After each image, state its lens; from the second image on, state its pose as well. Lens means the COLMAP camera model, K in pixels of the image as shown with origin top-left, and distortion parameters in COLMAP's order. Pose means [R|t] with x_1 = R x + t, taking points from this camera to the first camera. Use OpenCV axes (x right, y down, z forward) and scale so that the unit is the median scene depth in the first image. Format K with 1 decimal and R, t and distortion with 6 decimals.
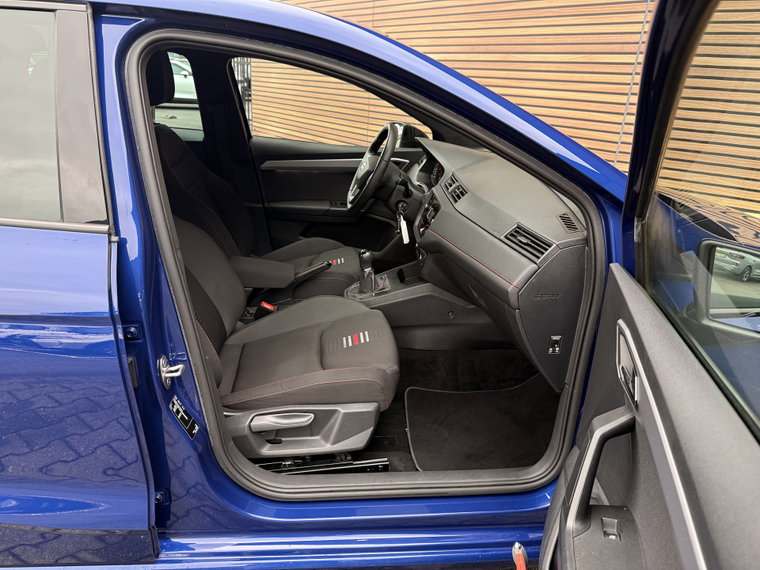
lens RADIAL K [[539.6, 0, 380.0], [0, 539.6, 285.0], [0, 0, 1]] dist [0.066885, -0.000580]
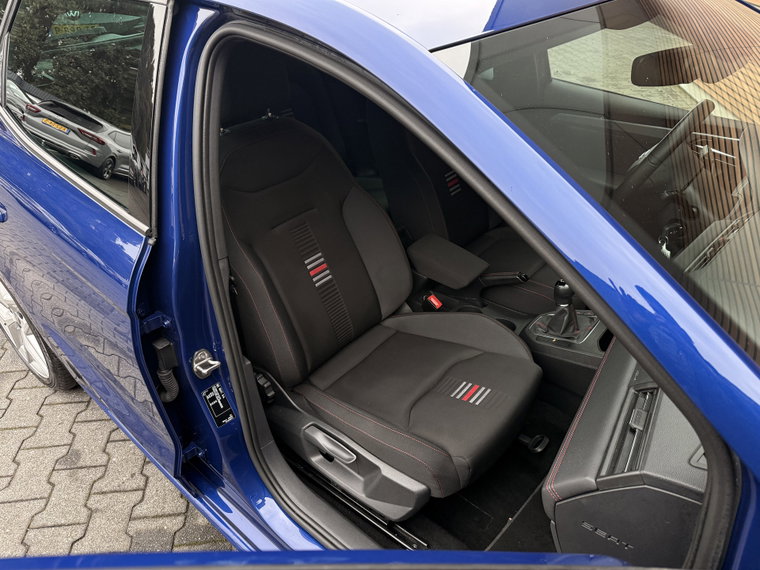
lens RADIAL K [[539.6, 0, 380.0], [0, 539.6, 285.0], [0, 0, 1]] dist [0.066885, -0.000580]
pose [[0.687741, 0.369091, -0.625127, 0.322225], [-0.228411, 0.927391, 0.296266, -0.268524], [0.689087, -0.060969, 0.722110, 0.348117]]
